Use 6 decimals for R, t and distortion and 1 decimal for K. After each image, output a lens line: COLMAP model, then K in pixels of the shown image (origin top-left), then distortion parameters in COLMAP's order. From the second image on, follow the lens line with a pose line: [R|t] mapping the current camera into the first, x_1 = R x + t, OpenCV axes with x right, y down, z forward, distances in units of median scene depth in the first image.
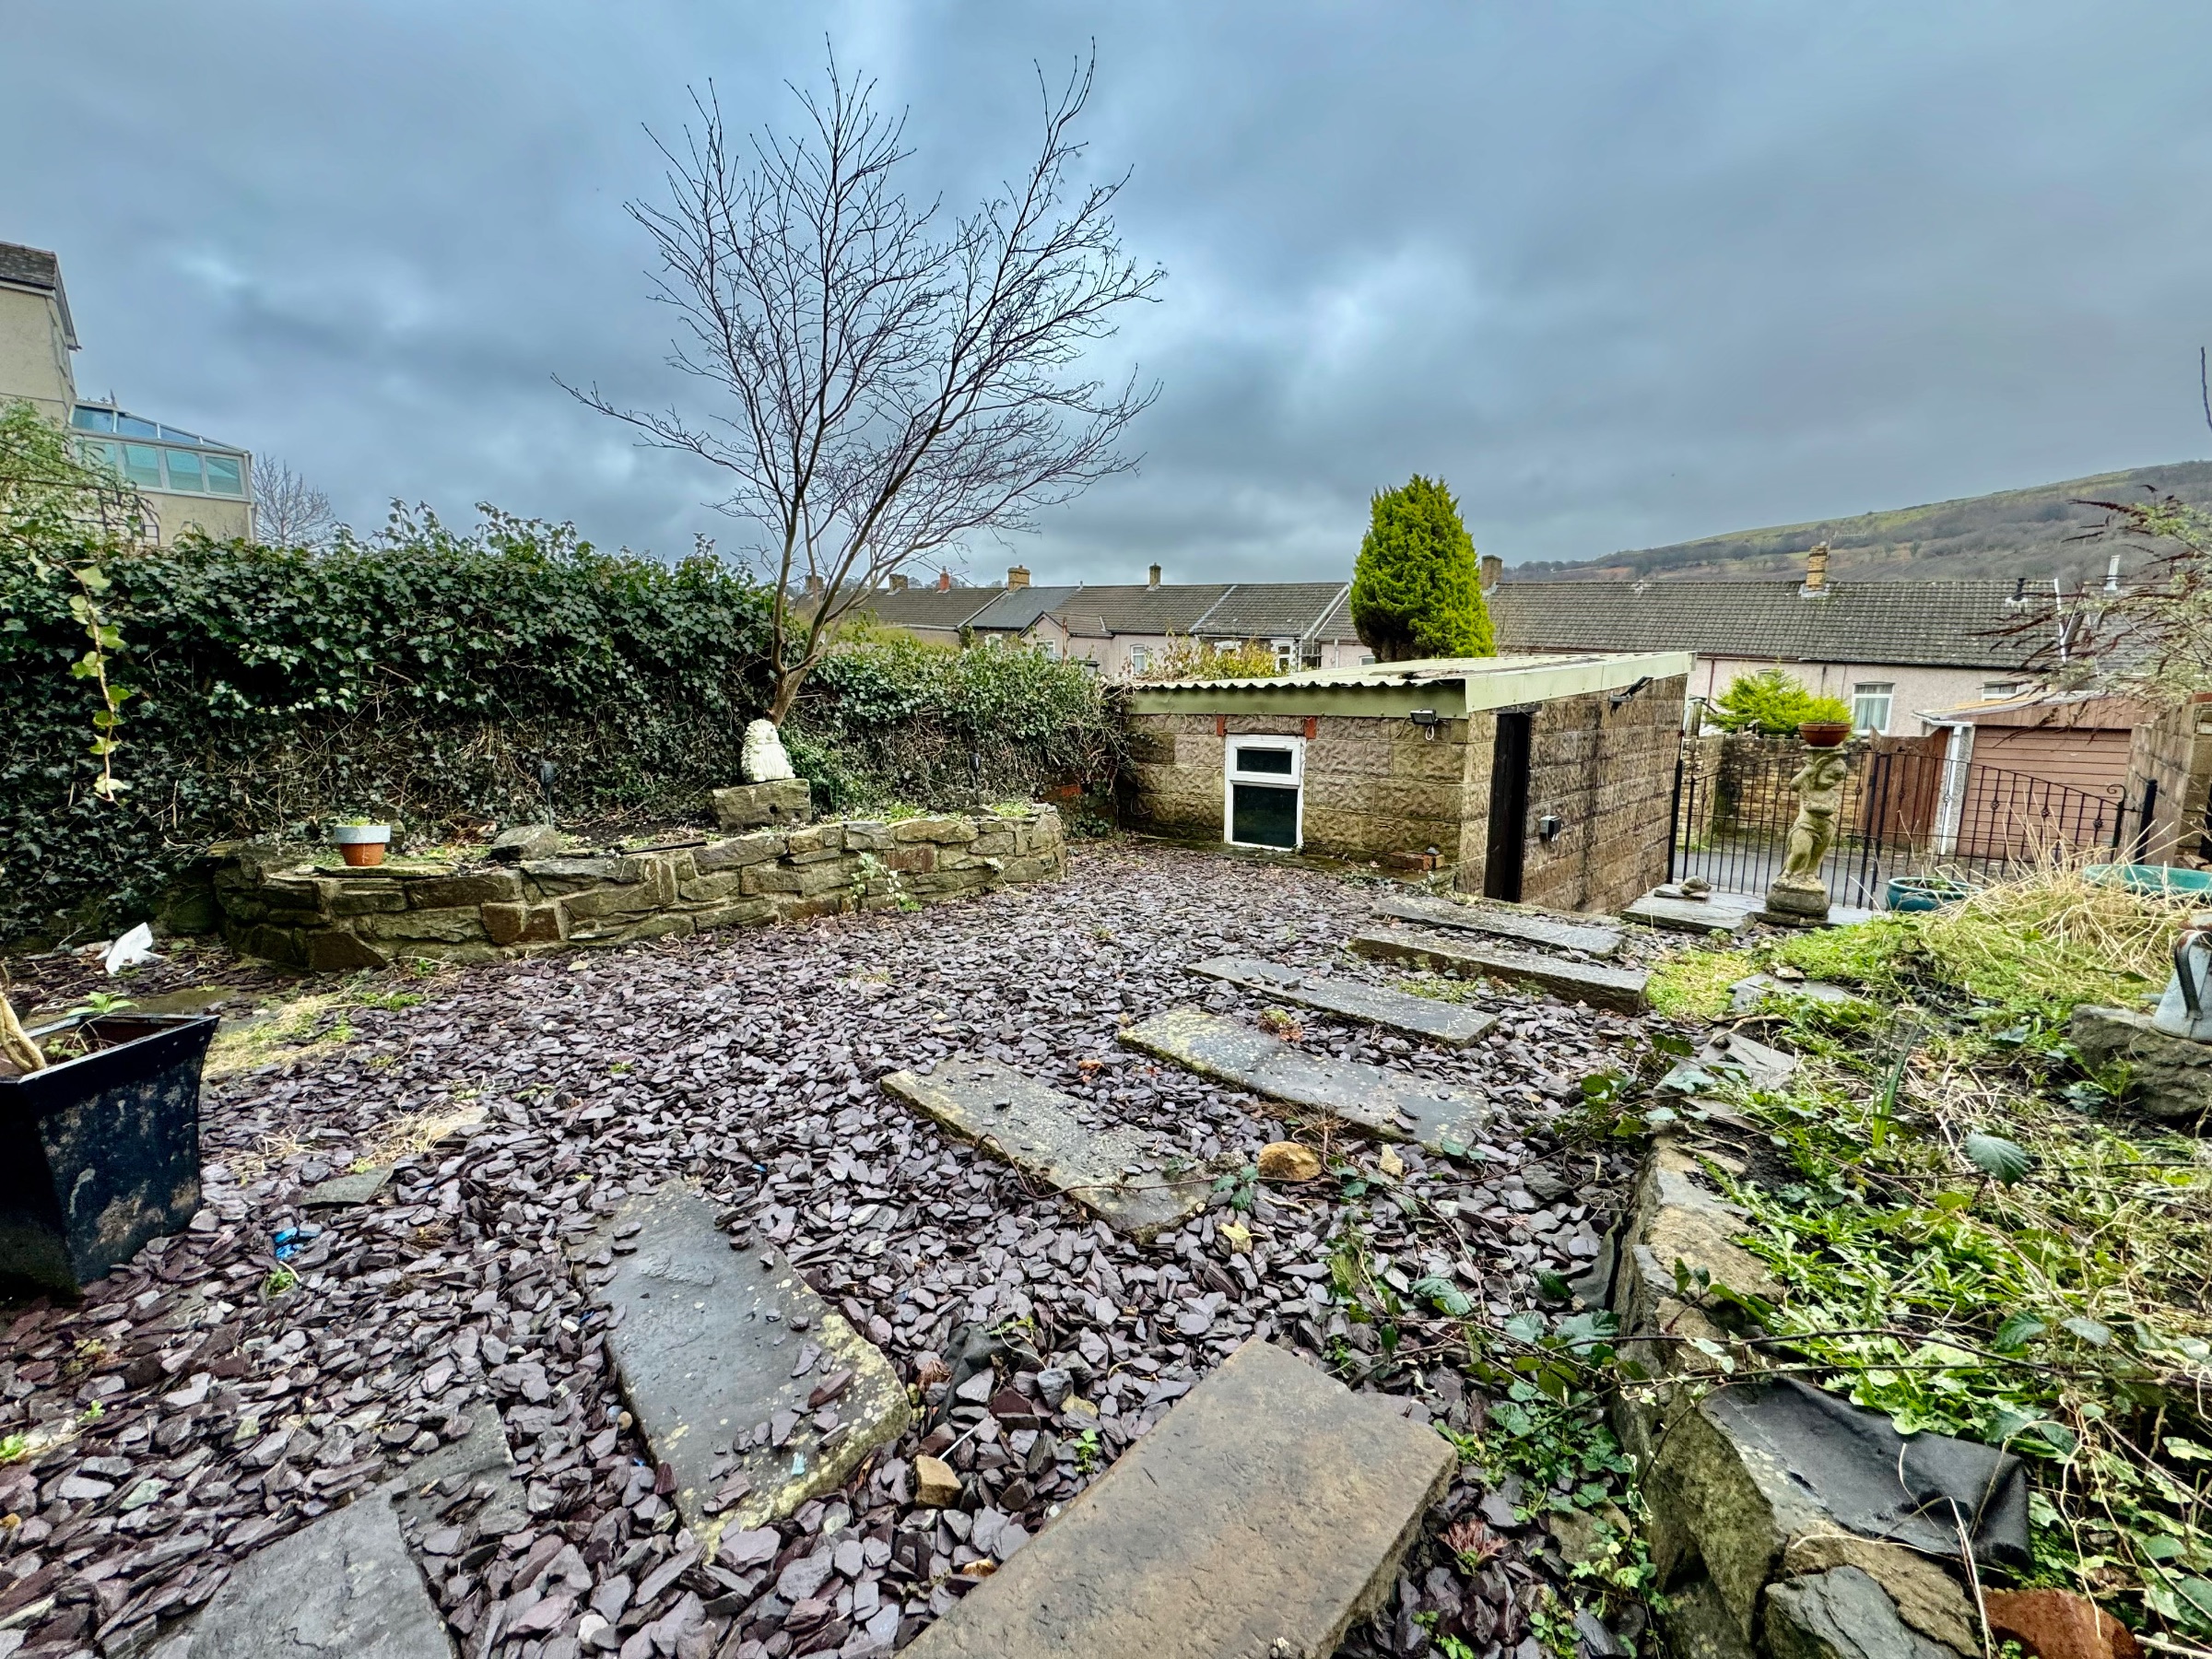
lens RADIAL K [[885.8, 0, 1106.0], [0, 885.8, 829.5], [0, 0, 1]] dist [-0.000751, -0.000095]
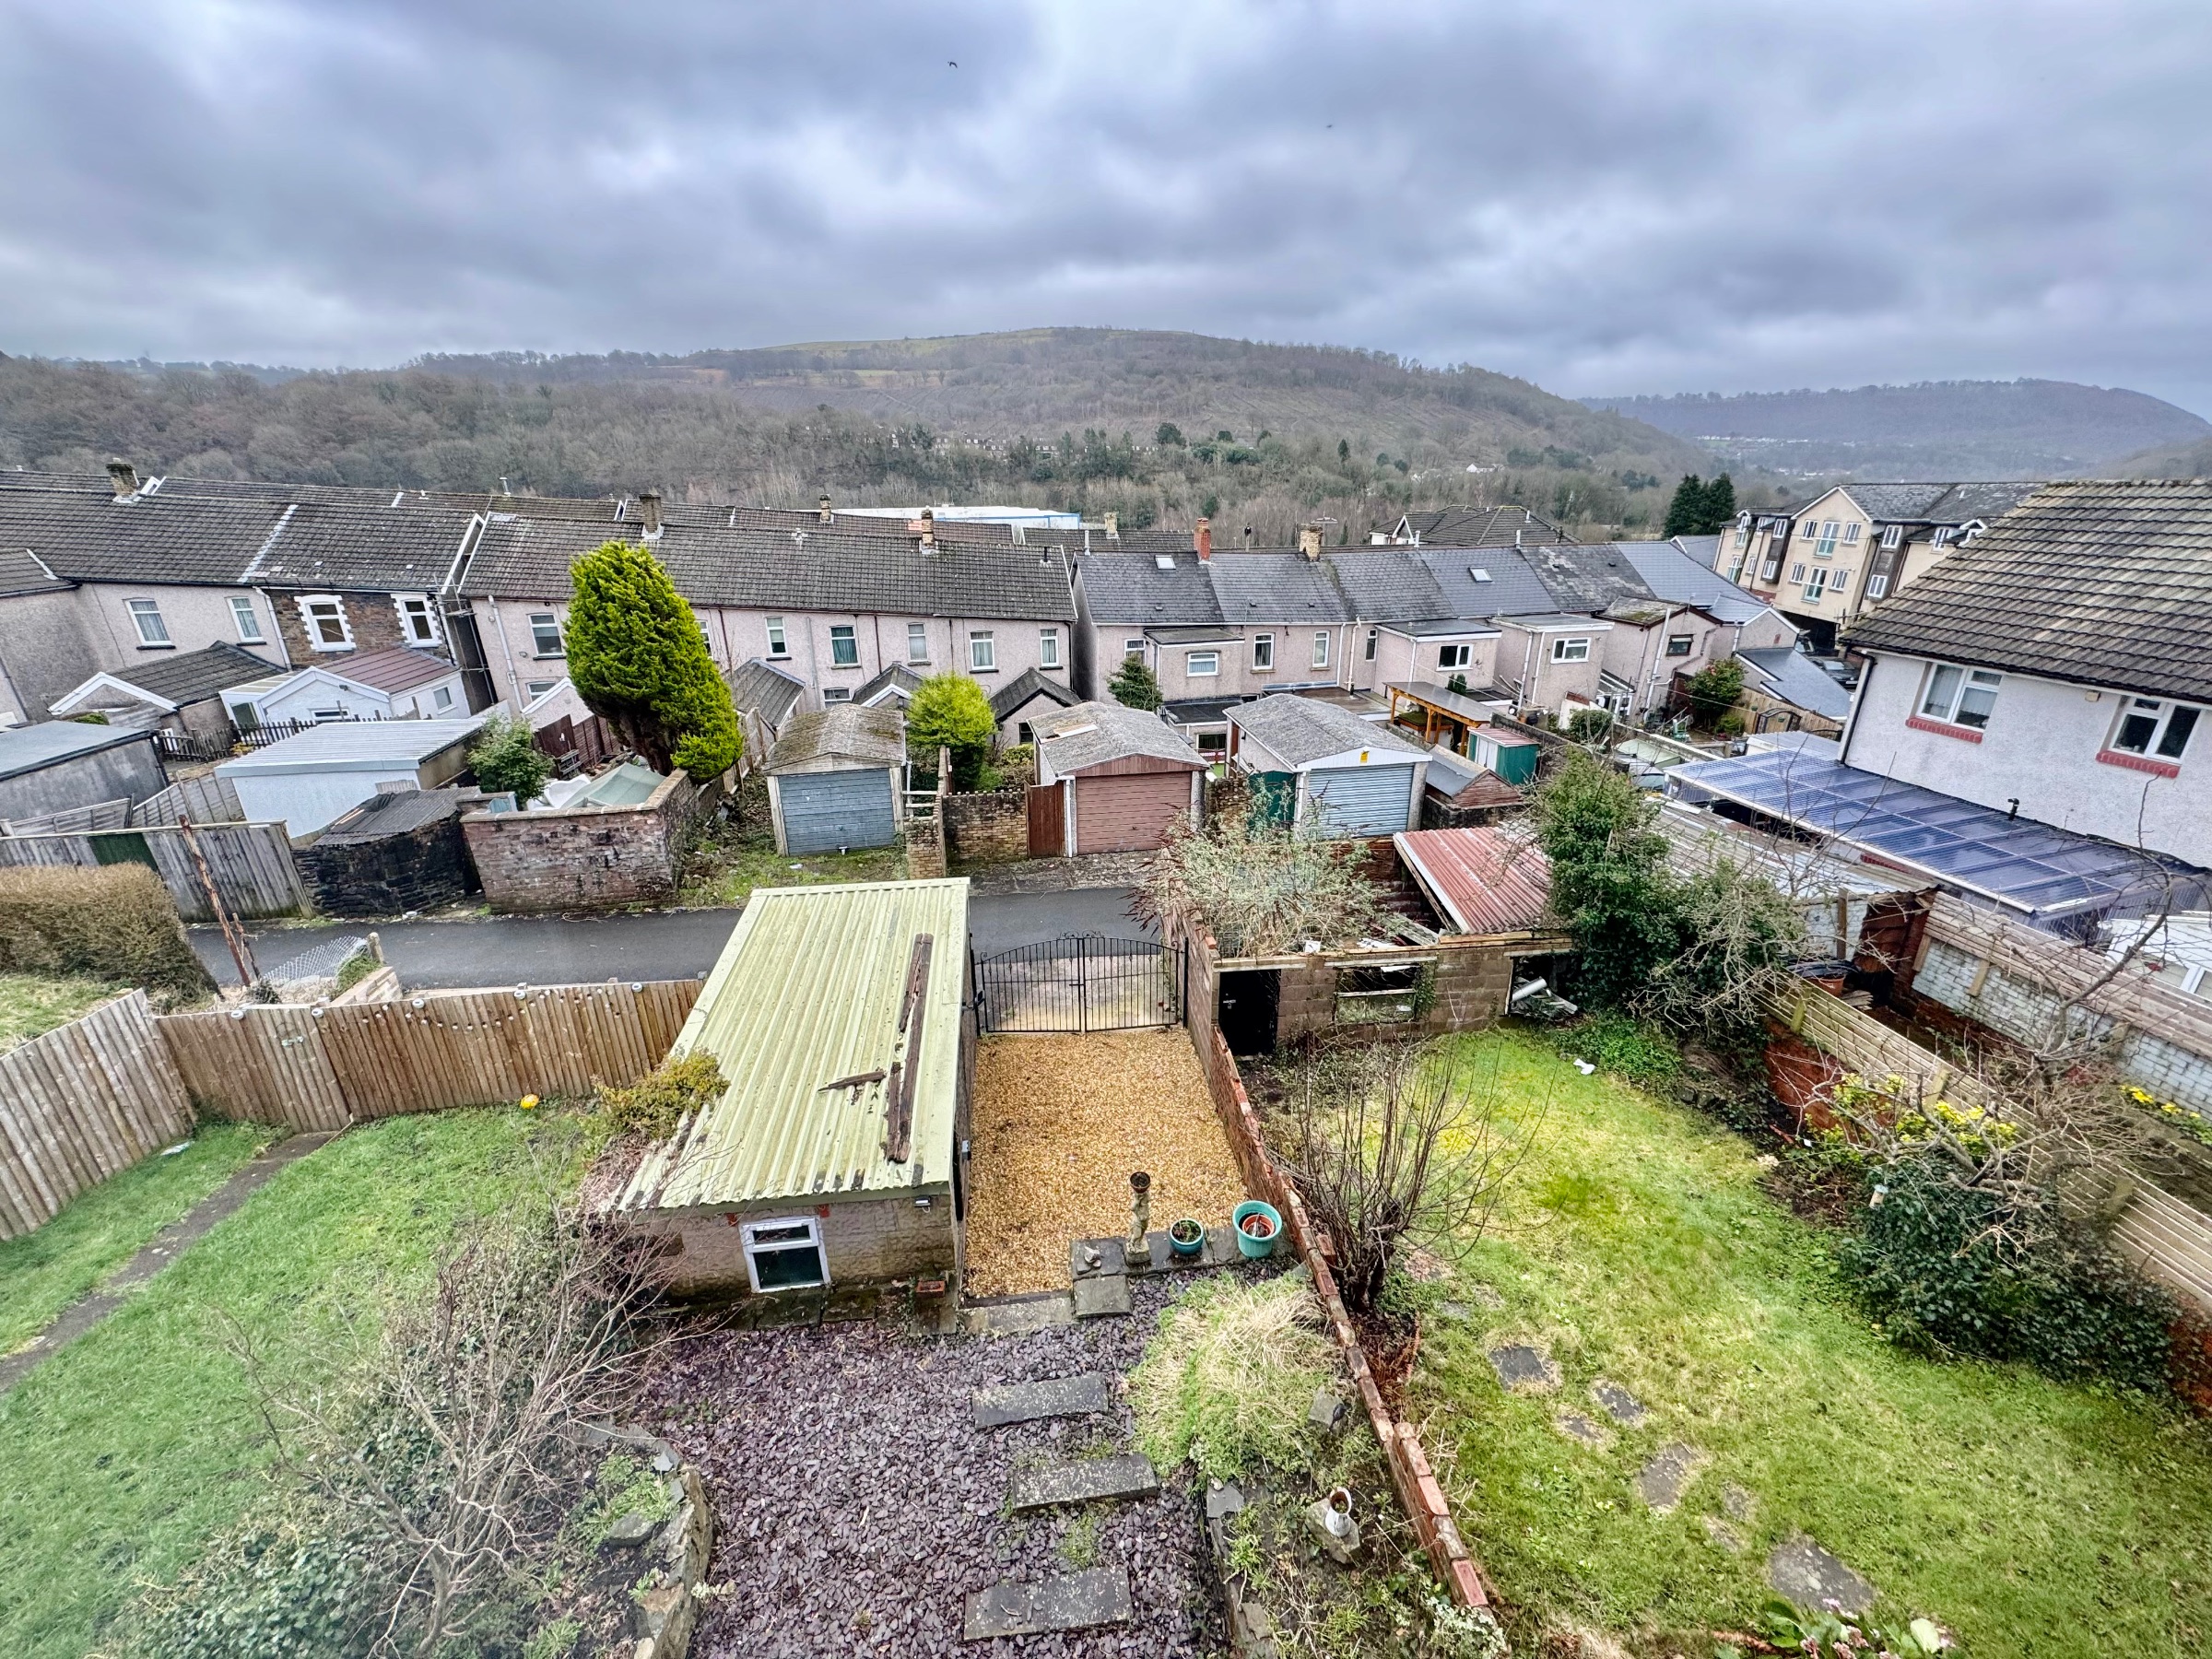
lens RADIAL K [[887.0, 0, 1106.0], [0, 887.0, 829.5], [0, 0, 1]] dist [-0.000382, 0.000004]
pose [[0.628093, -0.284862, 0.724122, -0.064880], [0.120804, 0.954997, 0.270902, -0.217679], [-0.768704, -0.082674, 0.634239, -0.015021]]
